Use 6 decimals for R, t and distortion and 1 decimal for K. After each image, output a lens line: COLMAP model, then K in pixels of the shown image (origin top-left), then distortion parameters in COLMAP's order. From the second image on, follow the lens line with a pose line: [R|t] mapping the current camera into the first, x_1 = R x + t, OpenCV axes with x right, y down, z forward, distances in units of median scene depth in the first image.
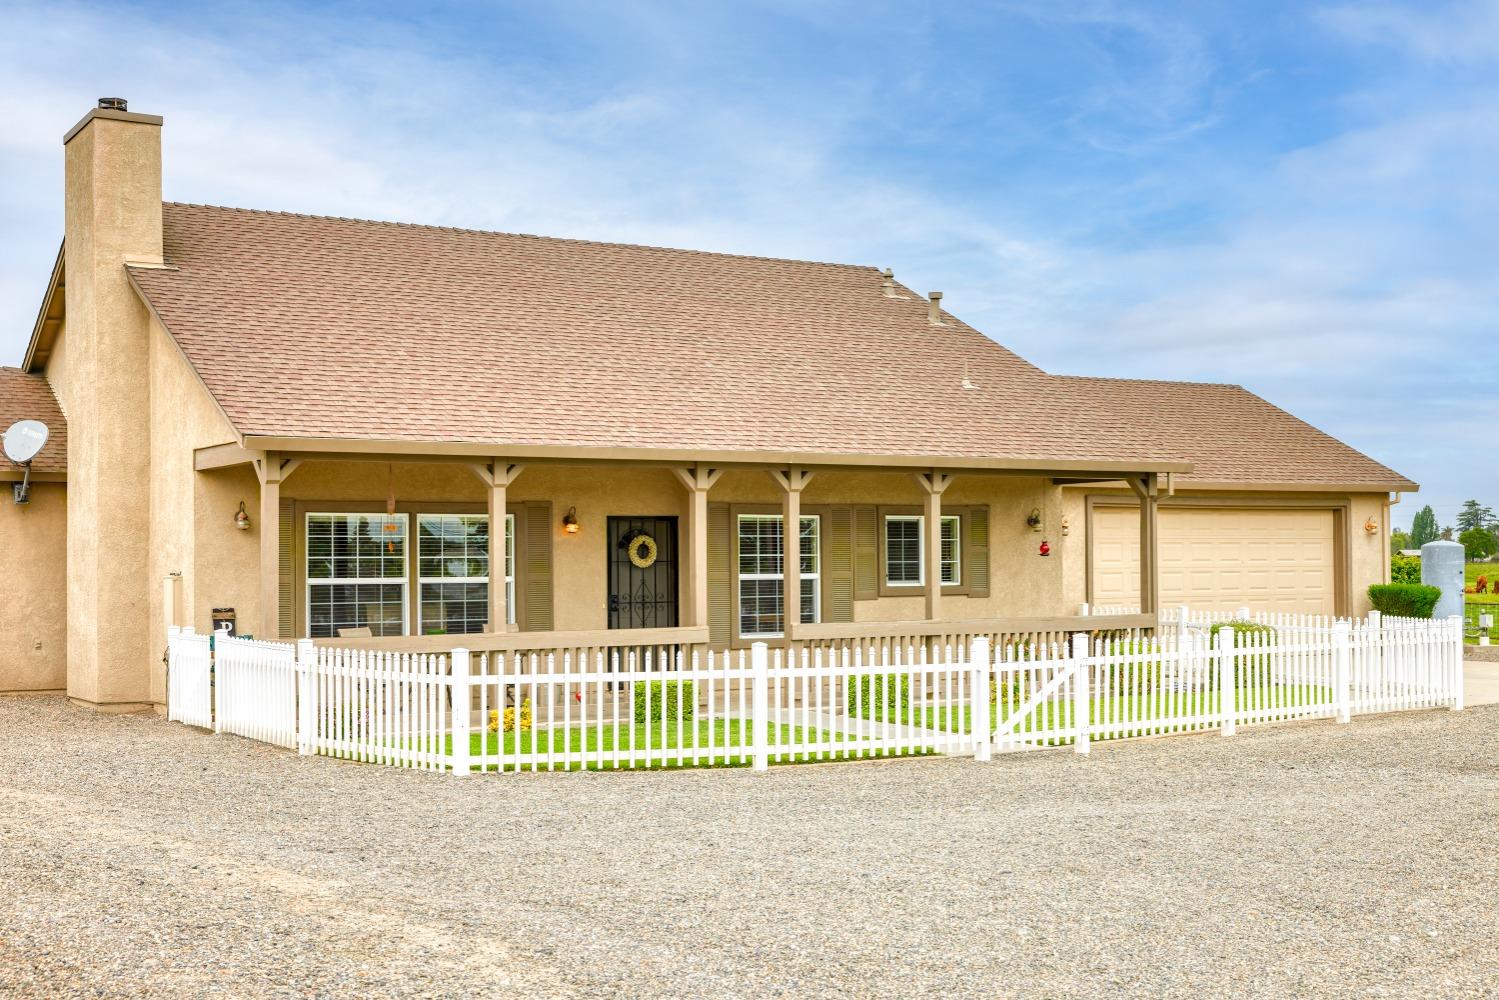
lens RADIAL K [[1782.1, 0, 749.5], [0, 1782.1, 500.0], [0, 0, 1]] dist [-0.010087, 0.001454]
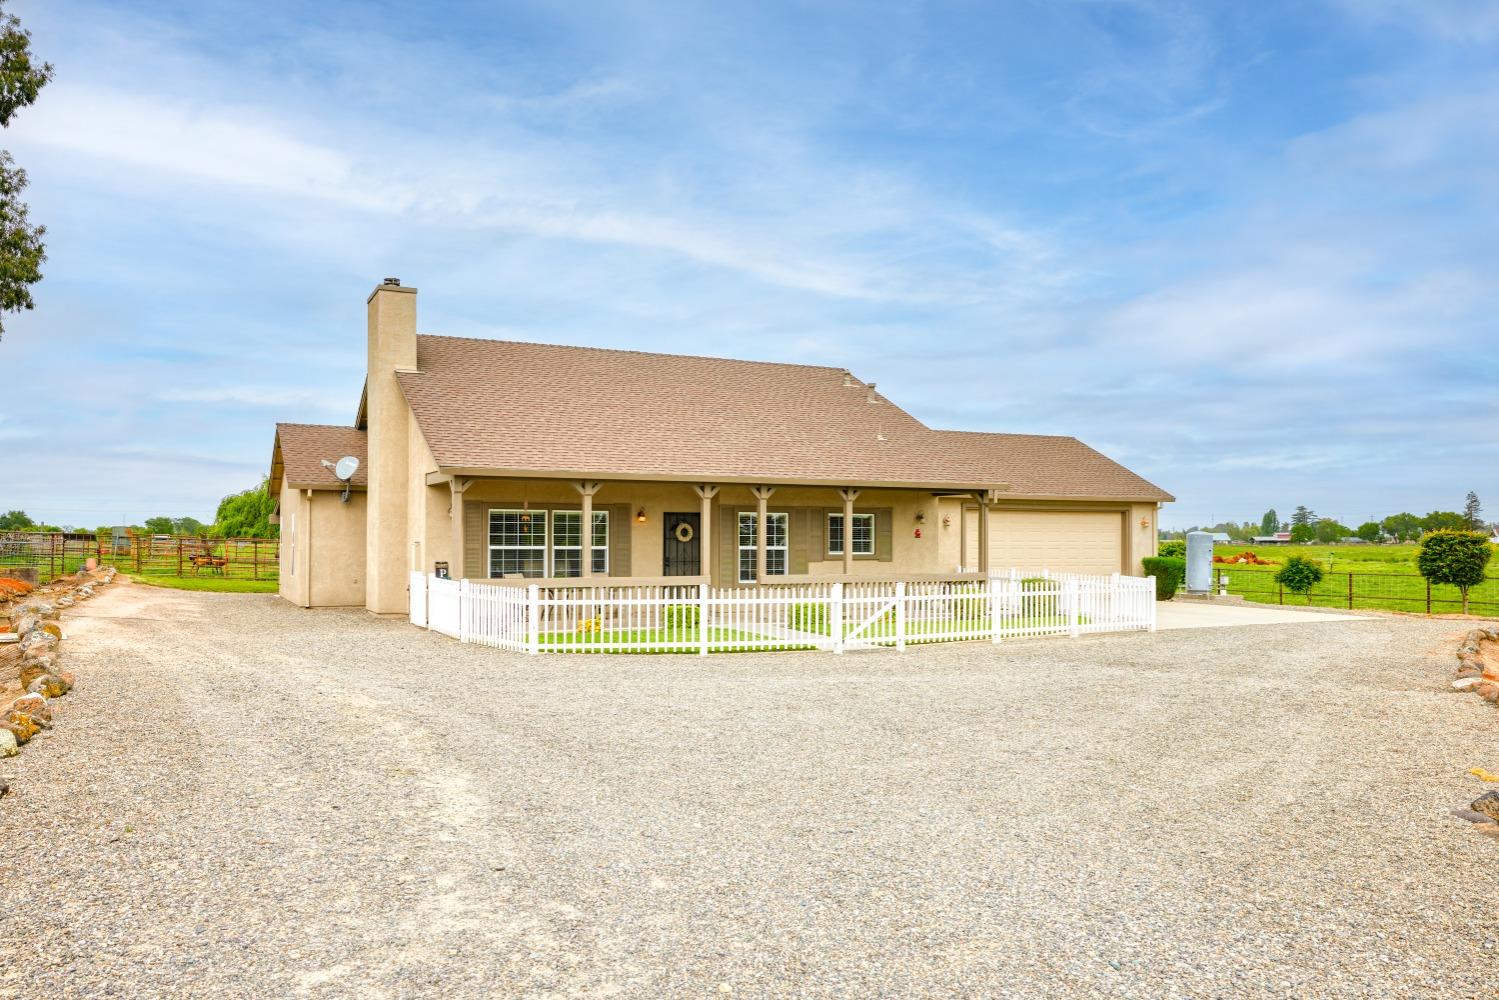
lens RADIAL K [[1072.6, 0, 749.5], [0, 1072.6, 500.0], [0, 0, 1]] dist [0.001528, 0.000214]
pose [[0.995462, 0.008144, -0.094814, 0.110022], [-0.008281, 0.999965, -0.001050, -0.002862], [0.094802, 0.001830, 0.995494, -0.049720]]
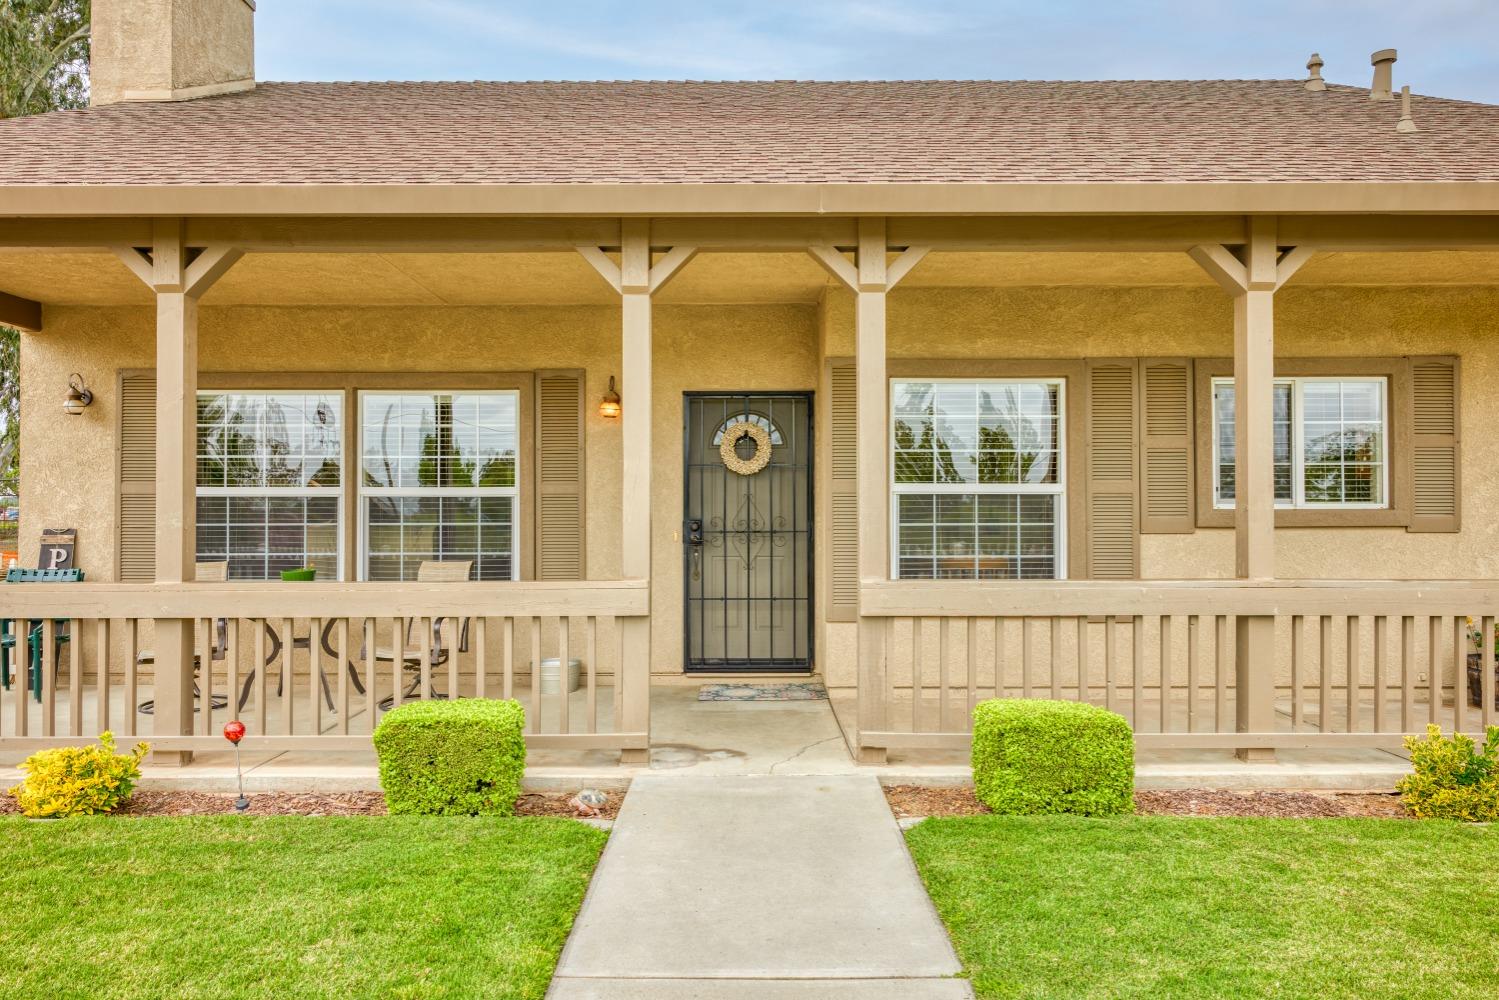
lens RADIAL K [[1036.2, 0, 749.5], [0, 1036.2, 500.0], [0, 0, 1]] dist [-0.001187, -0.000158]
pose [[0.852409, -0.001643, -0.522873, 0.134519], [0.013628, 0.999725, 0.019076, 0.042152], [0.522698, -0.023386, 0.852197, 0.737690]]
